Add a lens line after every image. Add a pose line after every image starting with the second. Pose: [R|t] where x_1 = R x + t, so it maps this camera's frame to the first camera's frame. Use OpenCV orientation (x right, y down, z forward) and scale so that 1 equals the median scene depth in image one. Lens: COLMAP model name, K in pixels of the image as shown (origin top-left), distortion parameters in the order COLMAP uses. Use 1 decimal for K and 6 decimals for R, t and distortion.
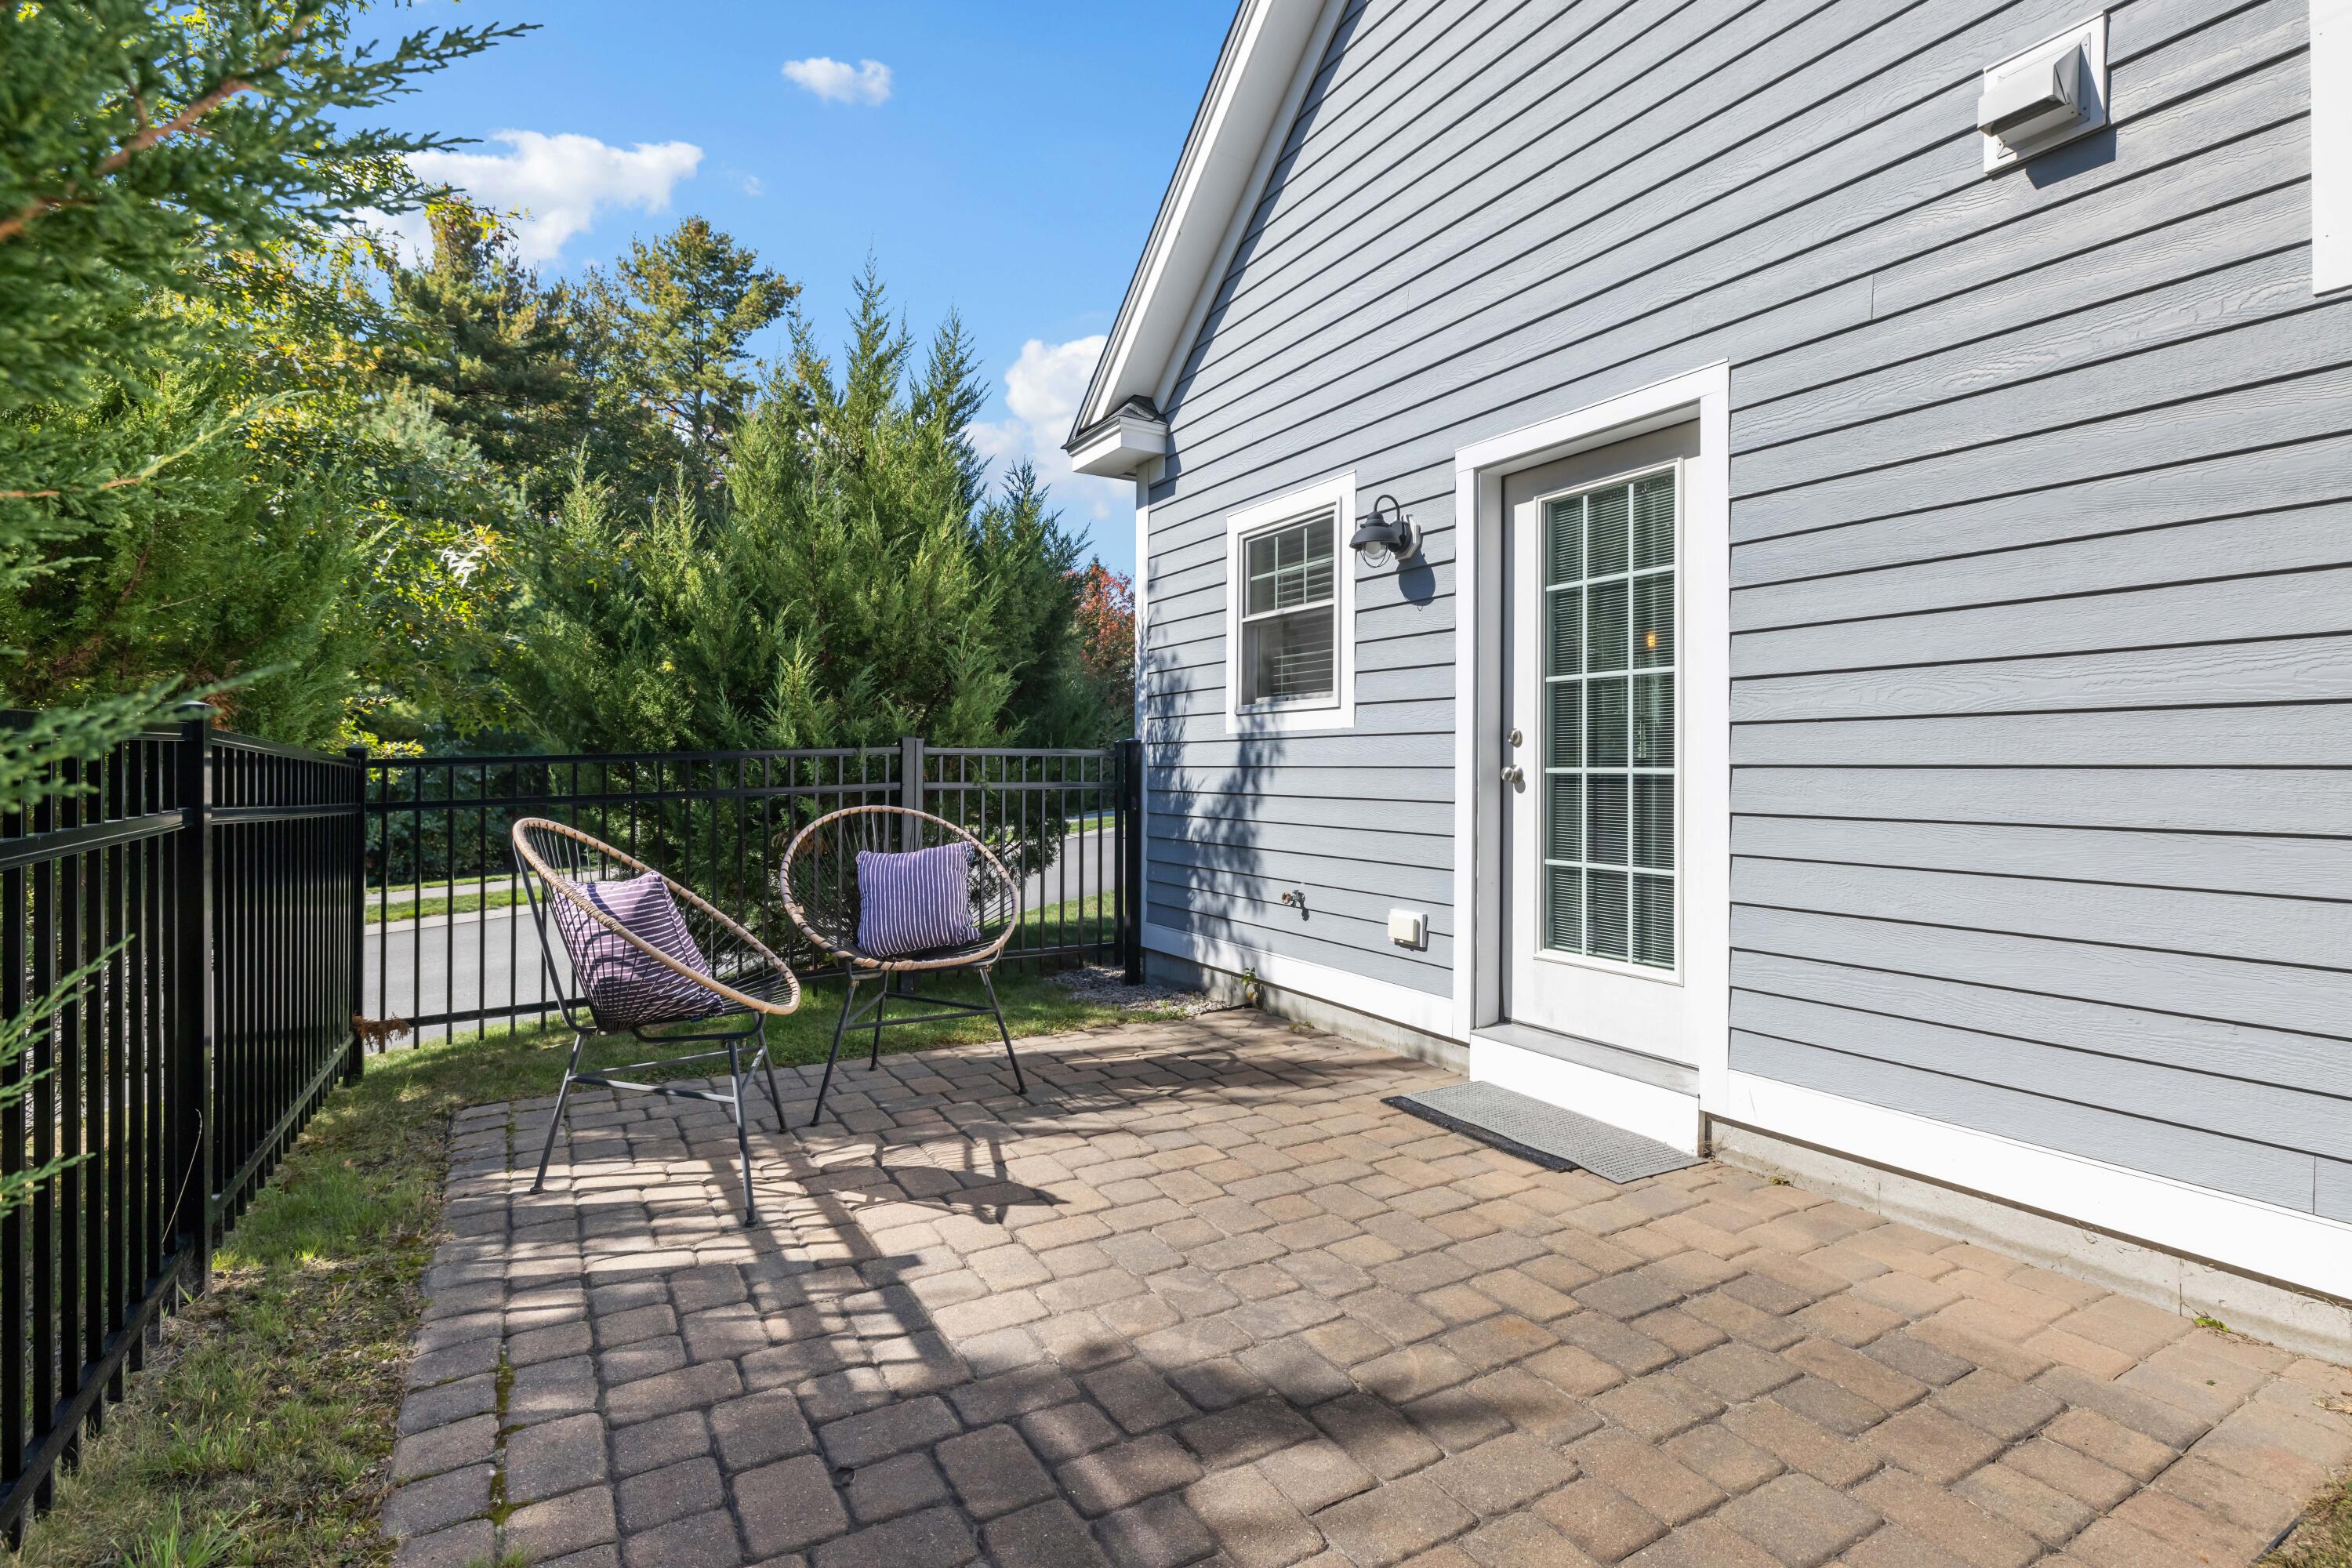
lens RADIAL K [[1111.0, 0, 1177.5], [0, 1111.0, 771.1], [0, 0, 1]] dist [-0.005668, -0.000714]
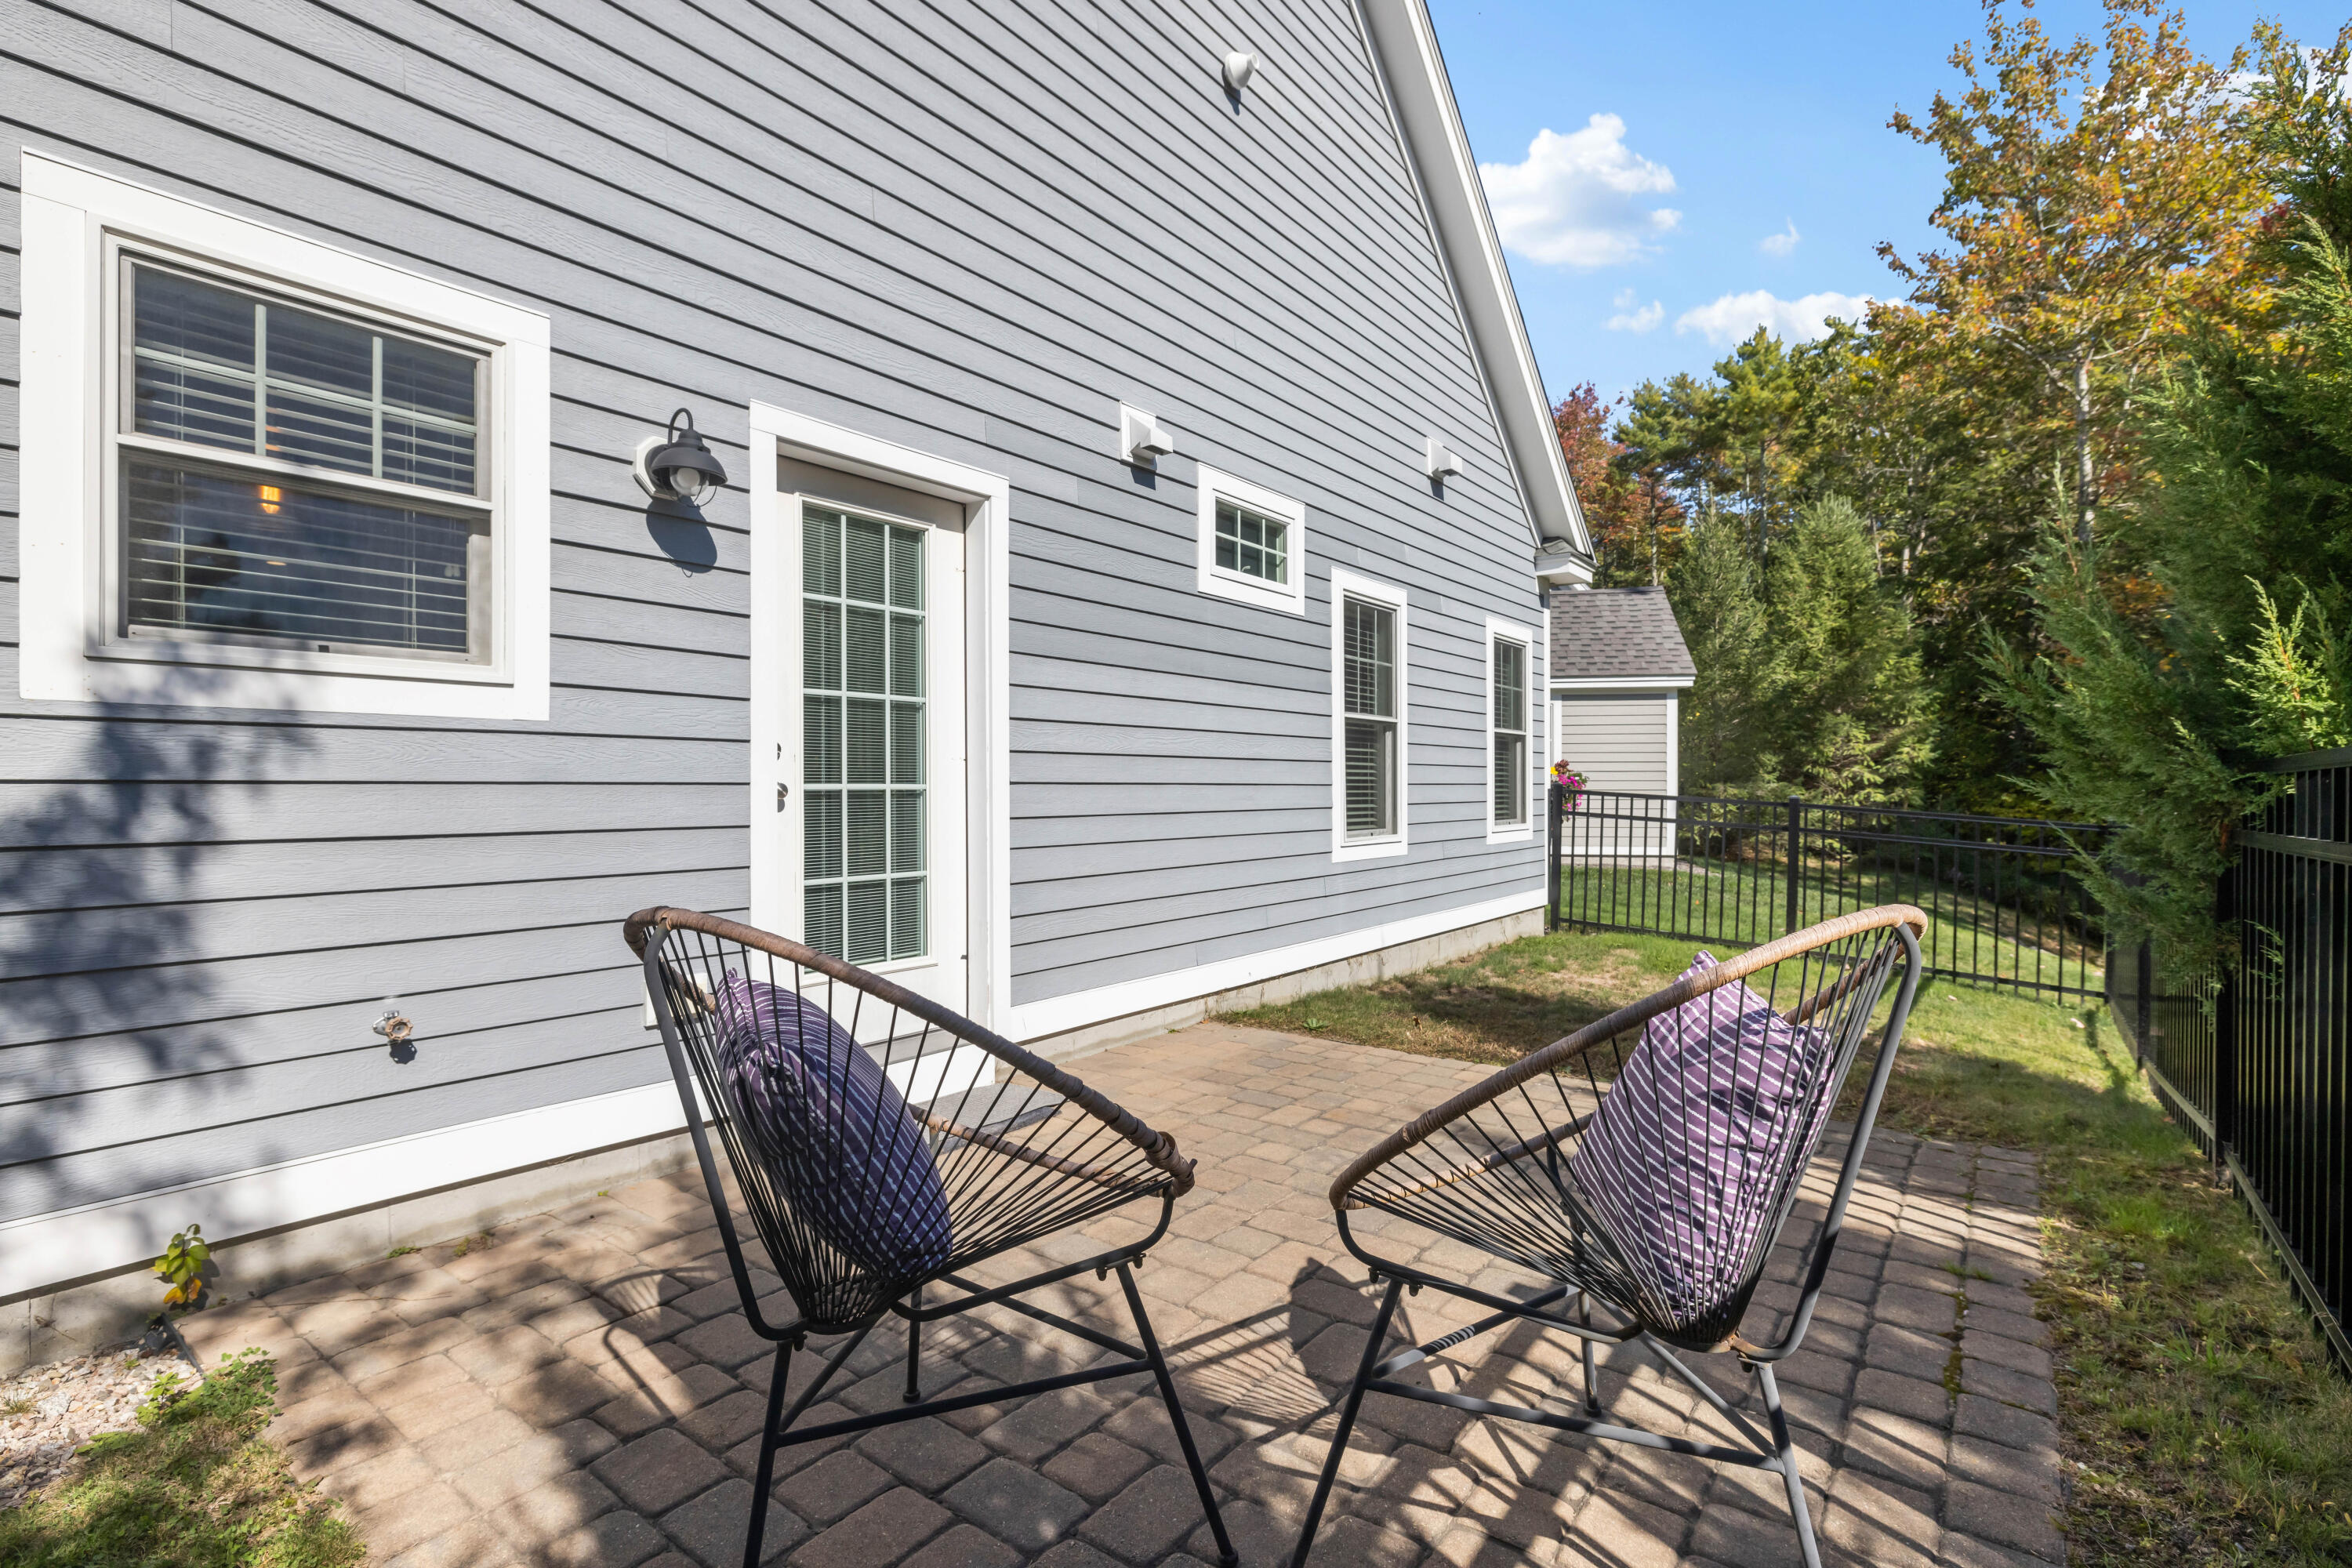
lens RADIAL K [[1111.0, 0, 1169.9], [0, 1111.0, 788.3], [0, 0, 1]] dist [-0.005668, -0.000714]
pose [[-0.376712, -0.008200, 0.926294, -0.542909], [-0.001755, 0.999965, 0.008138, -0.005498], [-0.926329, 0.001440, -0.376713, 0.872612]]
